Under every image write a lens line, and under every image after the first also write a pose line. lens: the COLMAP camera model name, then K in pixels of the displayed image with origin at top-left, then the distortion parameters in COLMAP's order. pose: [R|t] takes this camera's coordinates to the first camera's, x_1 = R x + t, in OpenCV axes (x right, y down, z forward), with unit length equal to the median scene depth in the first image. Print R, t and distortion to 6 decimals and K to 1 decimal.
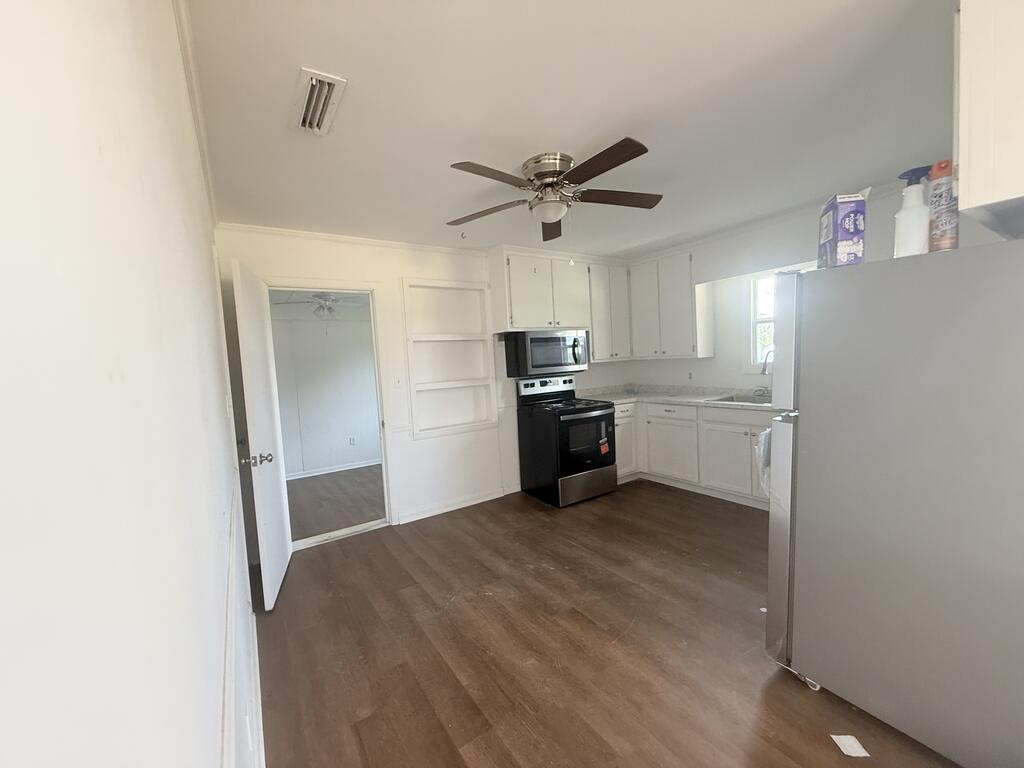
lens RADIAL K [[411.6, 0, 505.7], [0, 411.6, 384.3], [0, 0, 1]] dist [-0.001338, -0.000048]
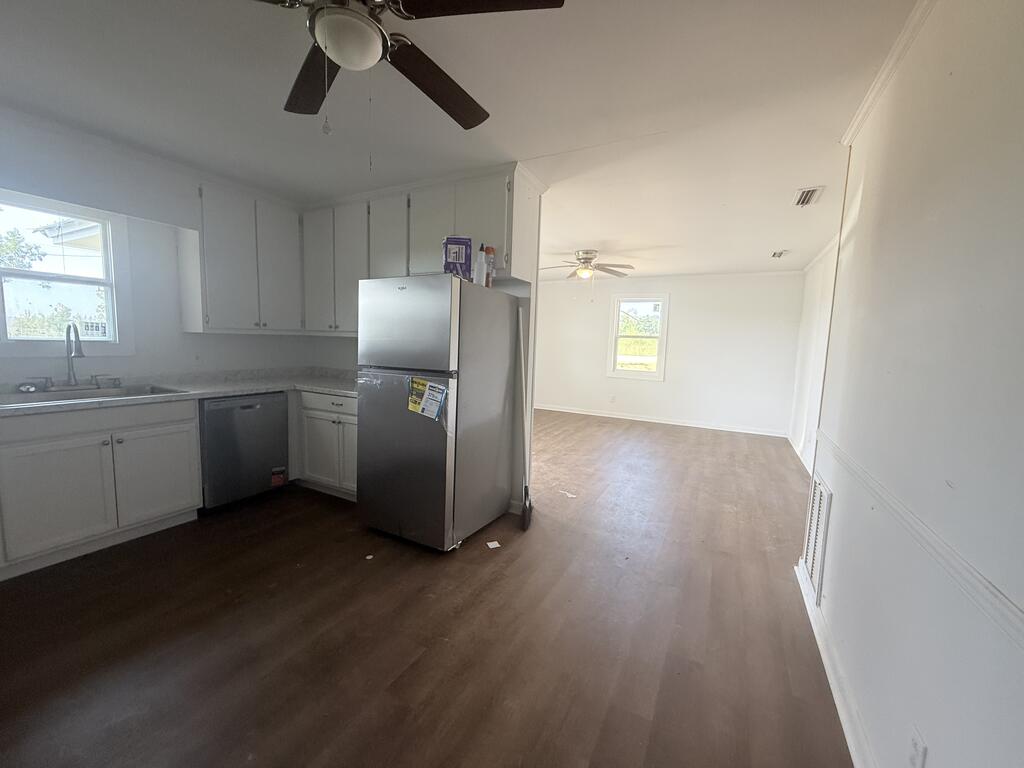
lens RADIAL K [[407.4, 0, 507.9], [0, 407.4, 385.9], [0, 0, 1]] dist [0.000672, 0.000230]
pose [[-0.479932, -0.053078, 0.875698, -0.272045], [0.050852, 0.994807, 0.088168, -0.000771], [-0.875830, 0.086846, -0.474741, 0.612528]]
